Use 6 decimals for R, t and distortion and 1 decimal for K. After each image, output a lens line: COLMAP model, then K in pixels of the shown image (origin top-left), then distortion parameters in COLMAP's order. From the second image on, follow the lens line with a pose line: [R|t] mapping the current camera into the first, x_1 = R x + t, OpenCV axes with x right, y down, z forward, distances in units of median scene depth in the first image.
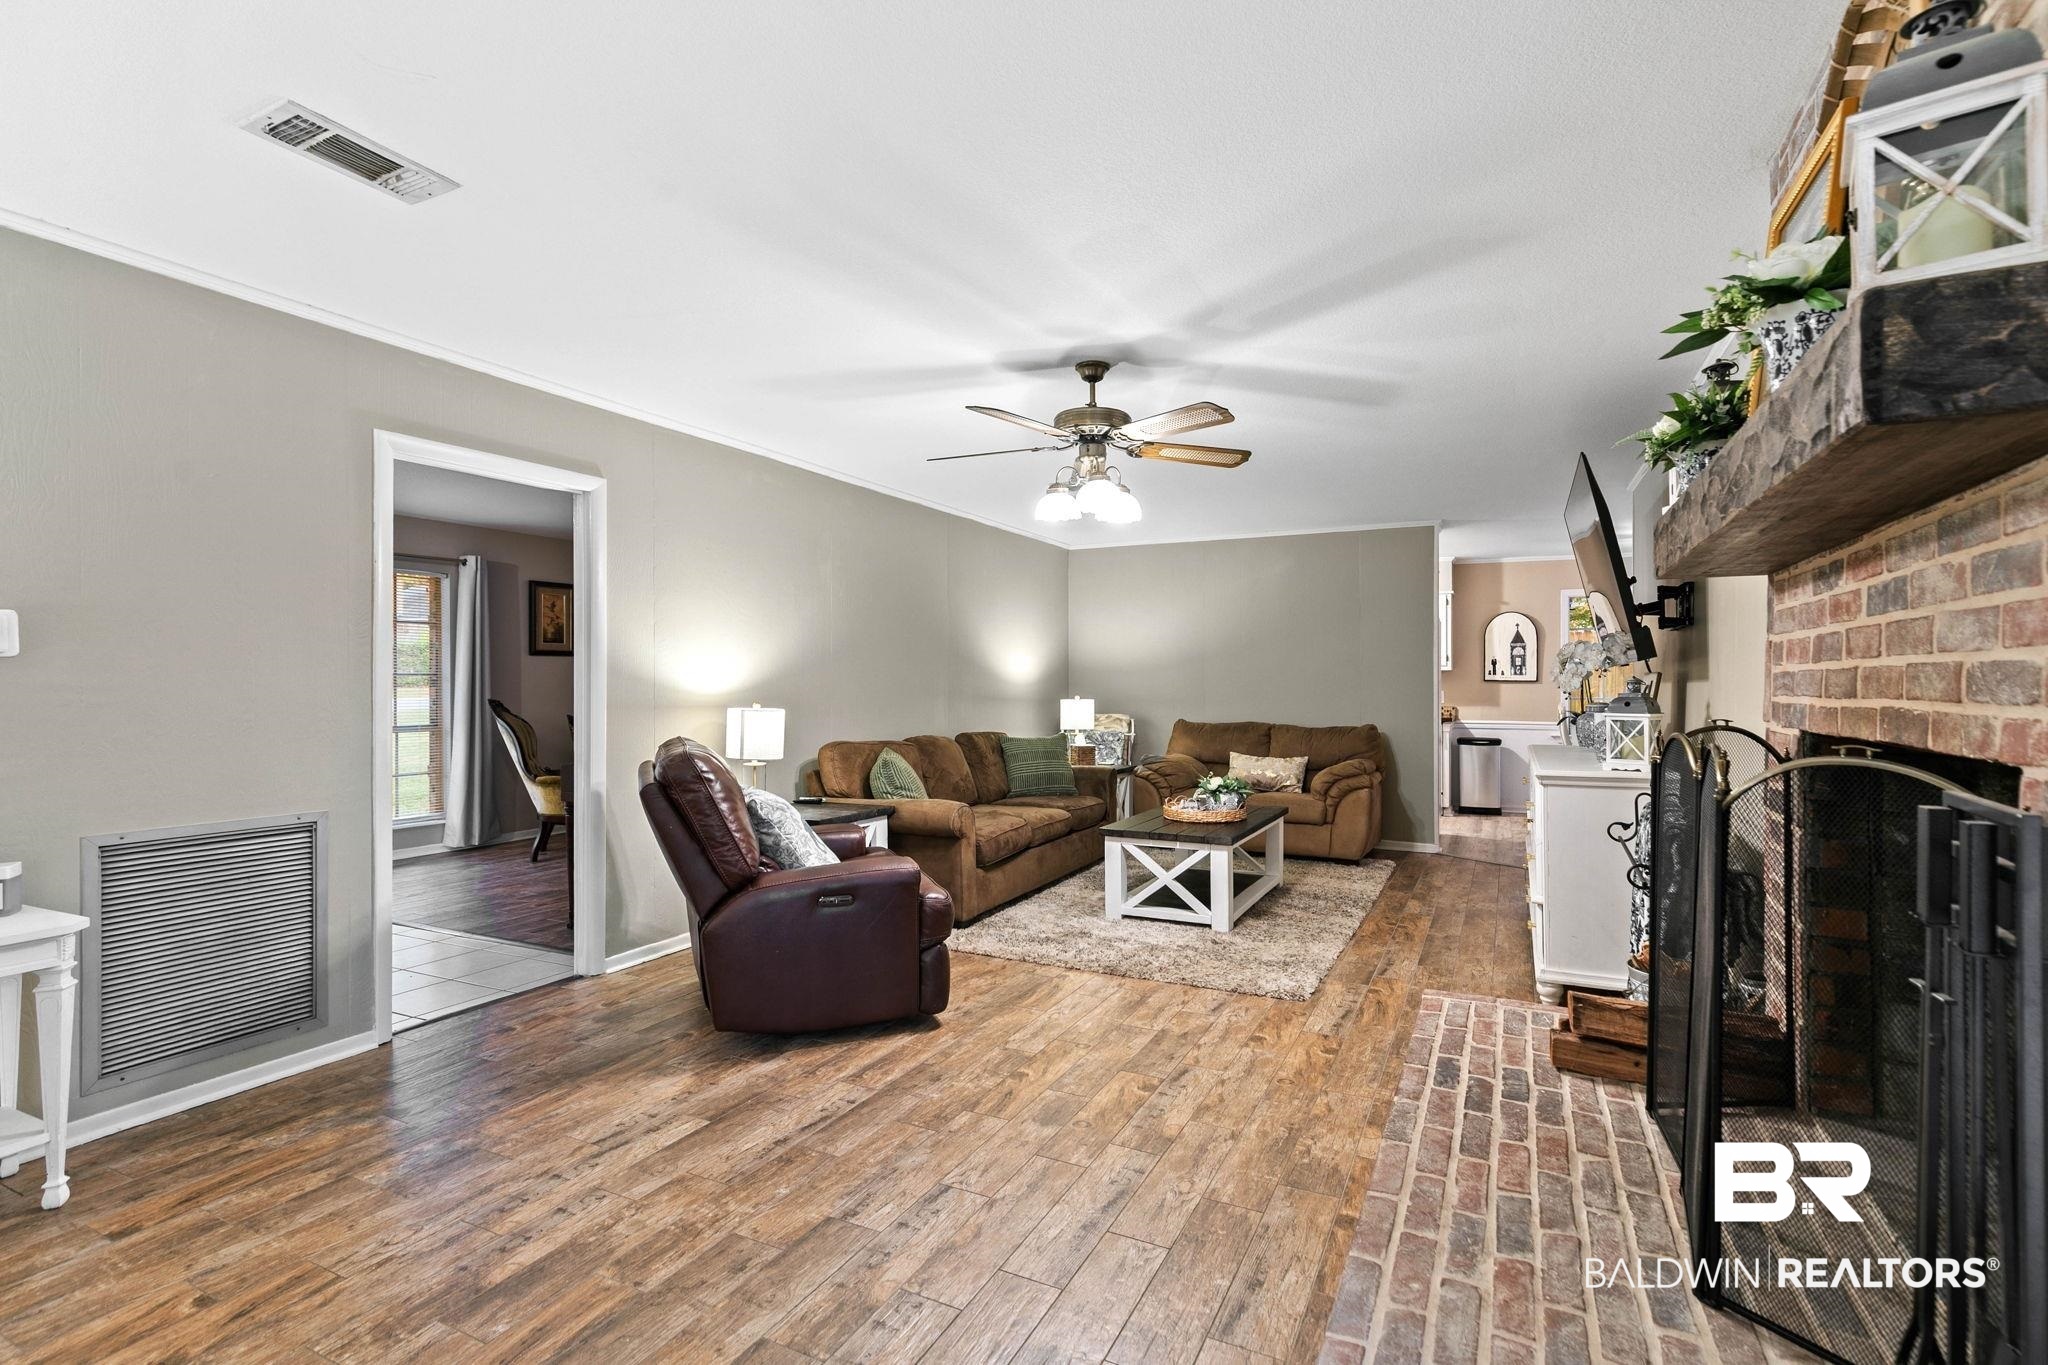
lens RADIAL K [[935.2, 0, 1056.3], [0, 935.2, 679.0], [0, 0, 1]] dist [0.005419, 0.000733]
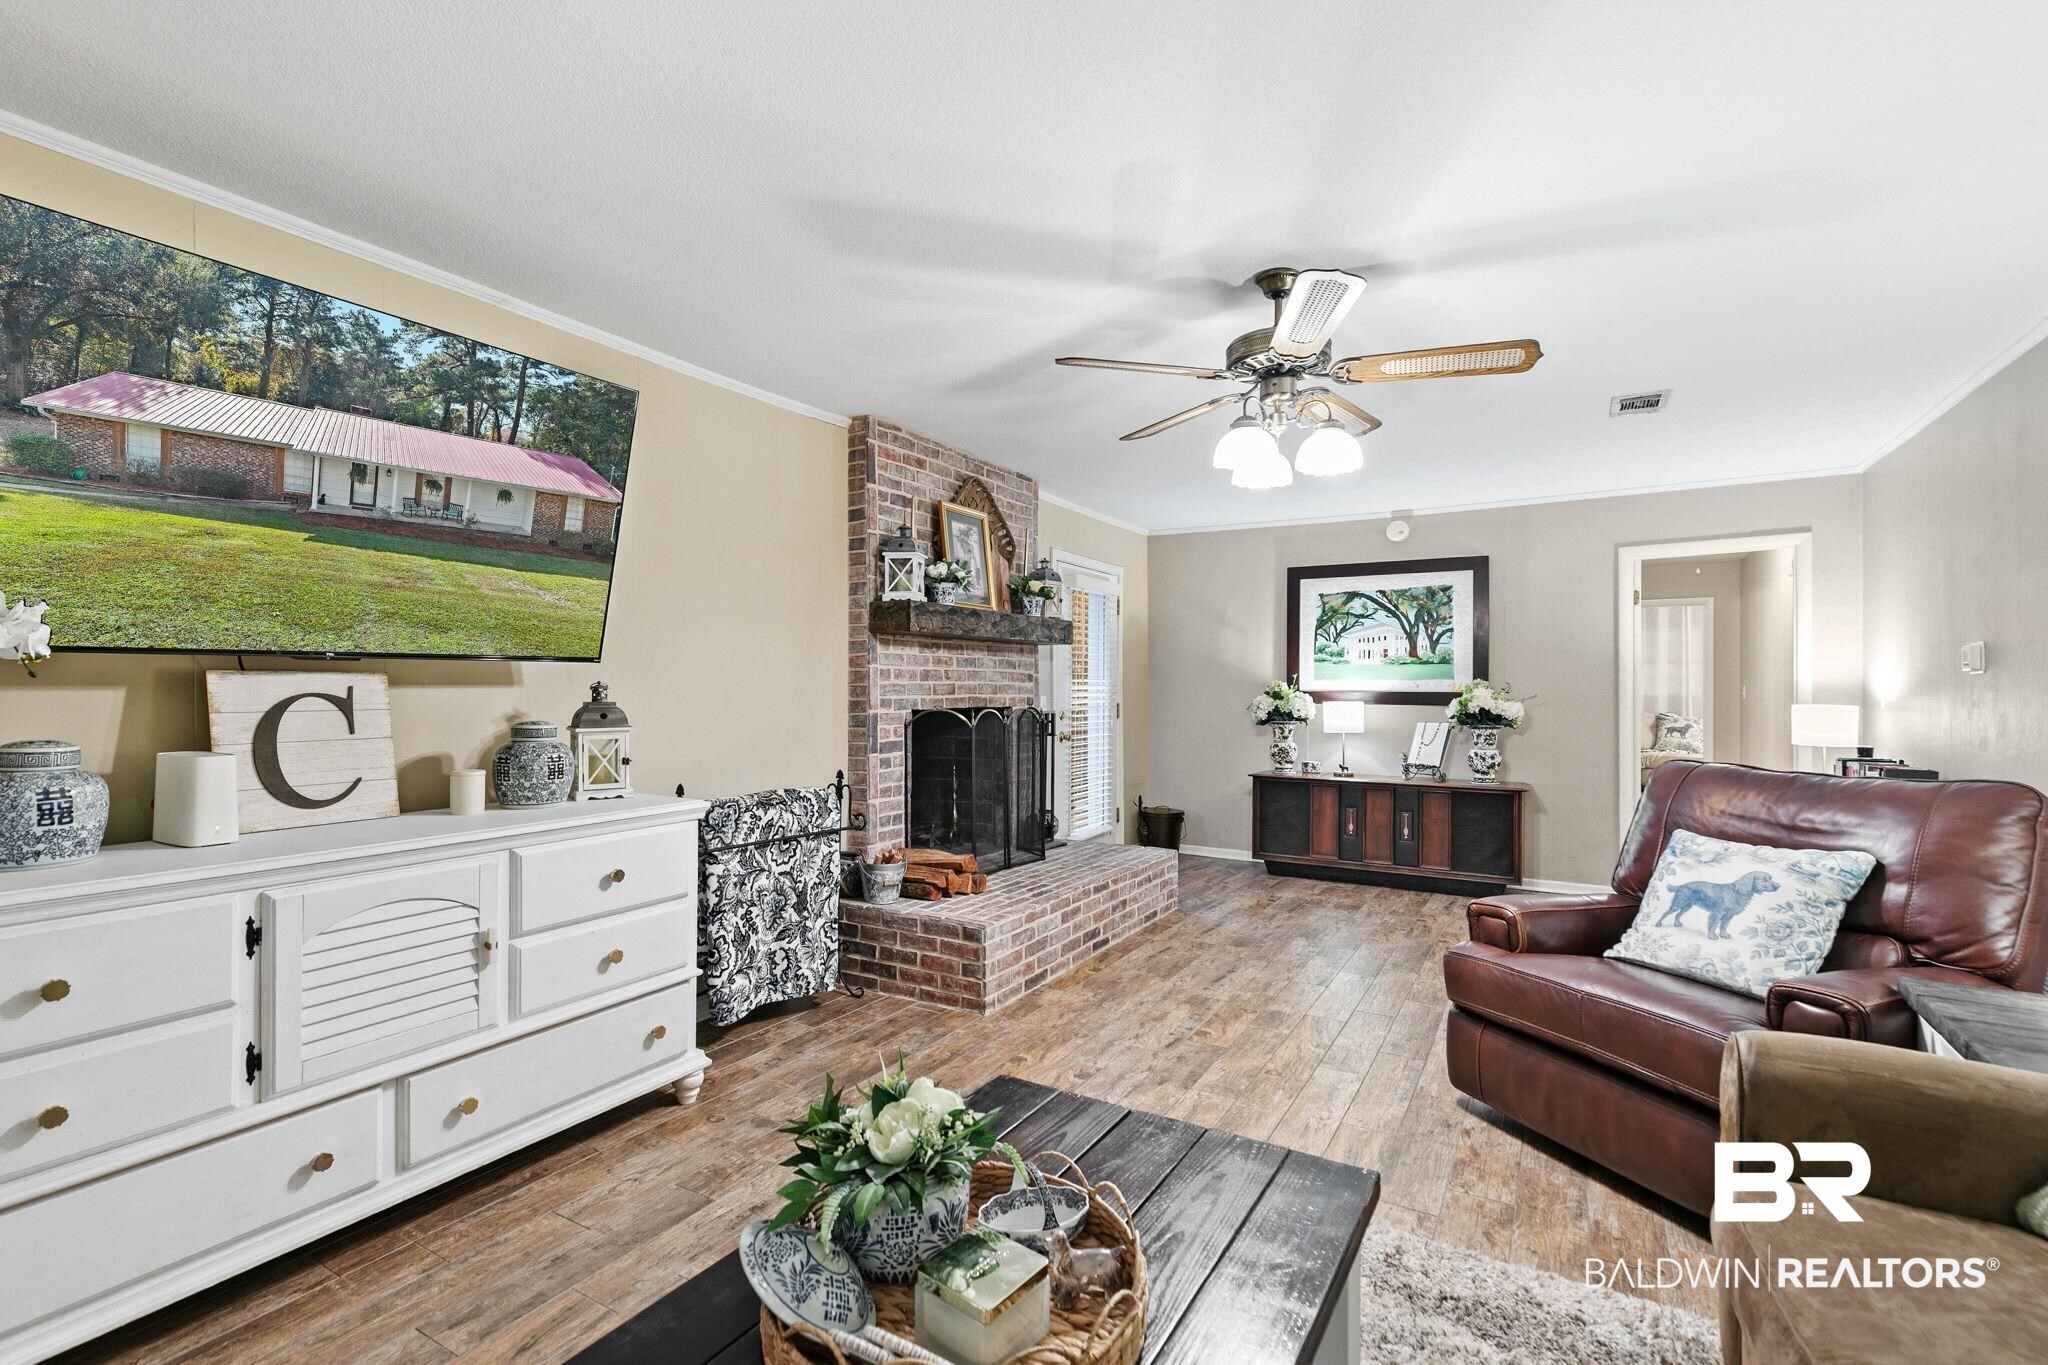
lens RADIAL K [[932.4, 0, 1024.0], [0, 932.4, 682.5], [0, 0, 1]] dist [0.001690, 0.000071]
pose [[-0.996912, -0.001204, 0.078516, 0.143548], [-0.001972, 0.999951, -0.009697, 0.003819], [-0.078500, -0.009822, -0.996866, 1.369841]]
